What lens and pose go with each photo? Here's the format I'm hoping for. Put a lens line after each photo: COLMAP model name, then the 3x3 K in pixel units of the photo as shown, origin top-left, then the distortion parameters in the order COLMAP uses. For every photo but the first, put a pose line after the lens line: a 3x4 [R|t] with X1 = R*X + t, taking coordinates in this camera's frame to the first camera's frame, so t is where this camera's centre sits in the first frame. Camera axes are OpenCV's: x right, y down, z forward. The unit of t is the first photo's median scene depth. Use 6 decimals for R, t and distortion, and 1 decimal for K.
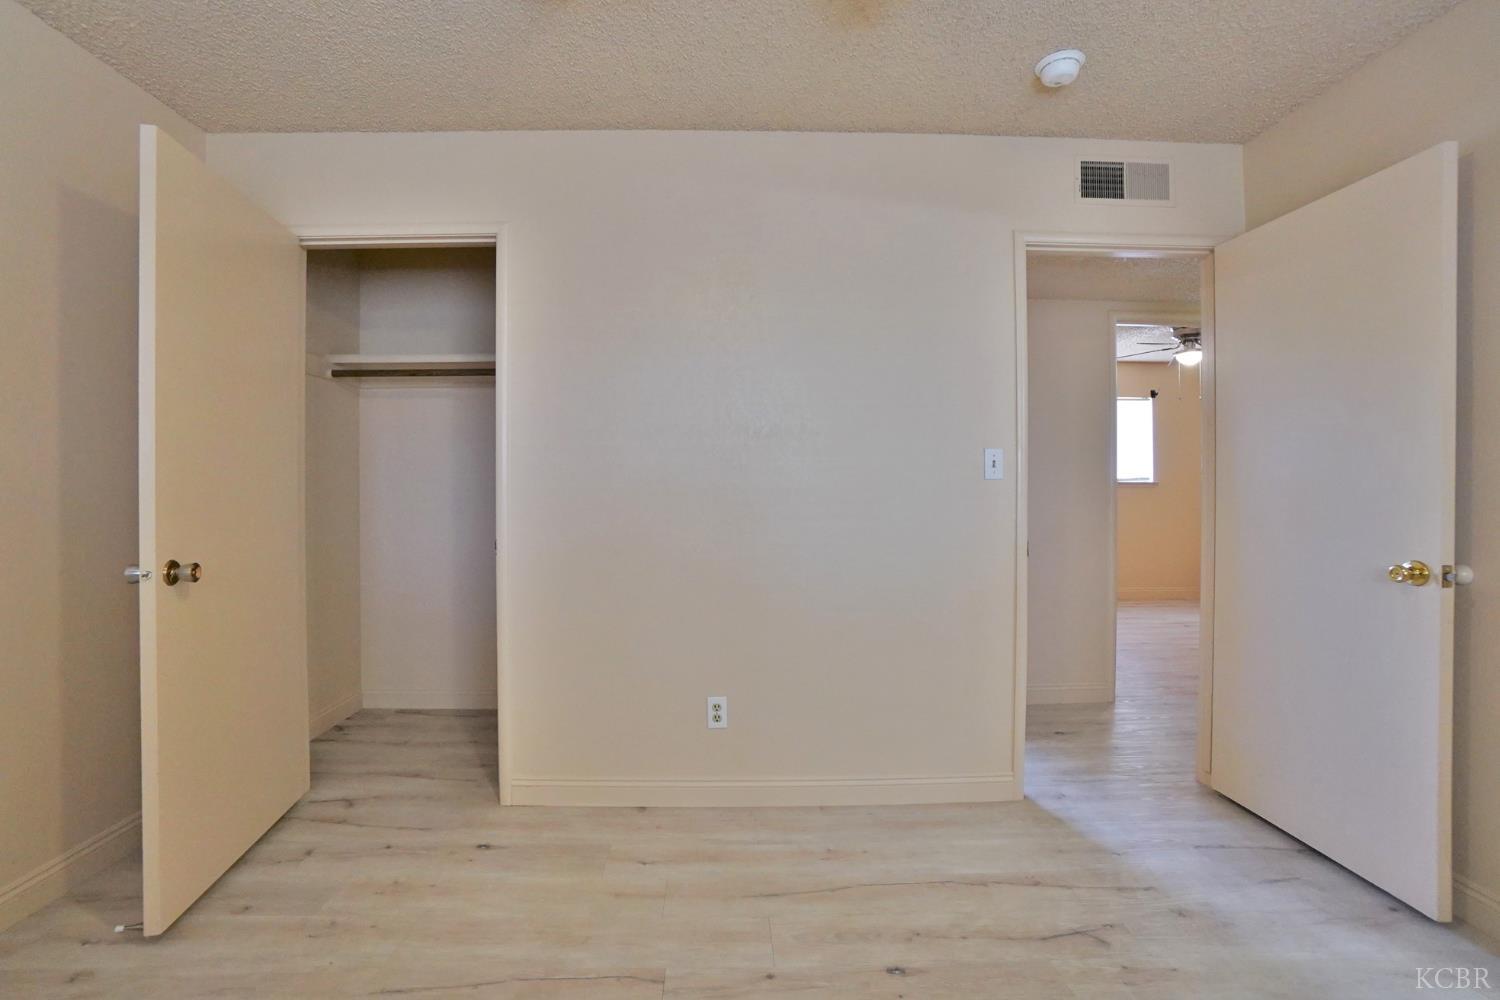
lens RADIAL K [[663.2, 0, 717.0], [0, 663.2, 493.0], [0, 0, 1]] dist [-0.057213, 0.018134]
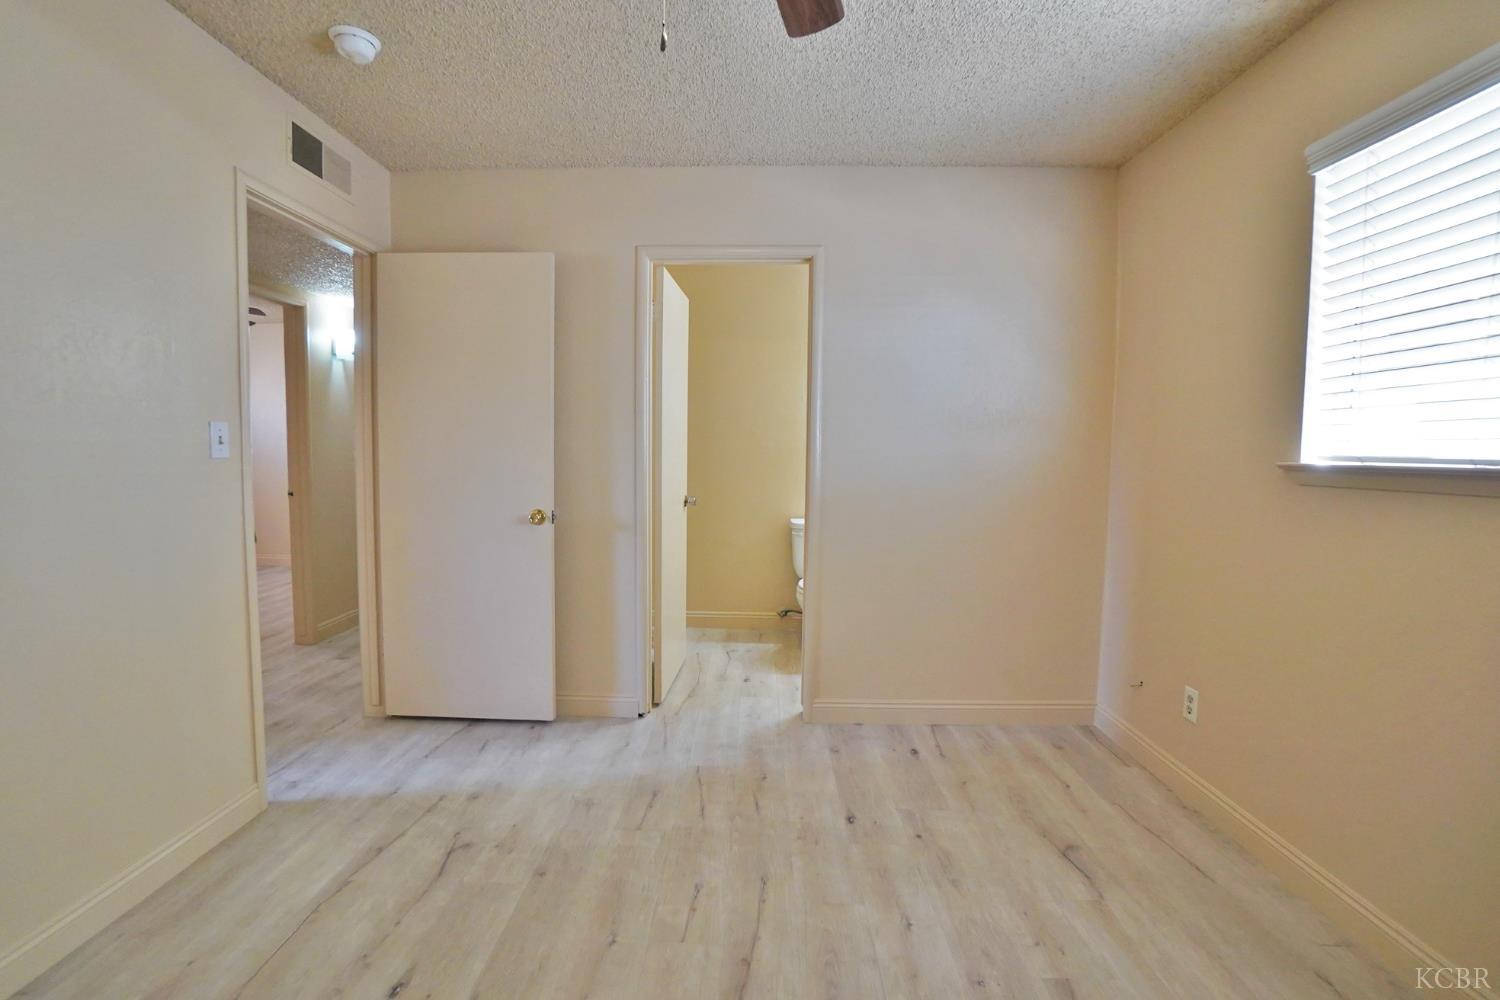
lens RADIAL K [[663.2, 0, 741.9], [0, 663.2, 495.8], [0, 0, 1]] dist [-0.057213, 0.018134]
pose [[0.042825, -0.070293, 0.996607, -0.437664], [-0.001577, 0.997516, 0.070425, -0.037435], [-0.999081, -0.004588, 0.042608, 0.339827]]
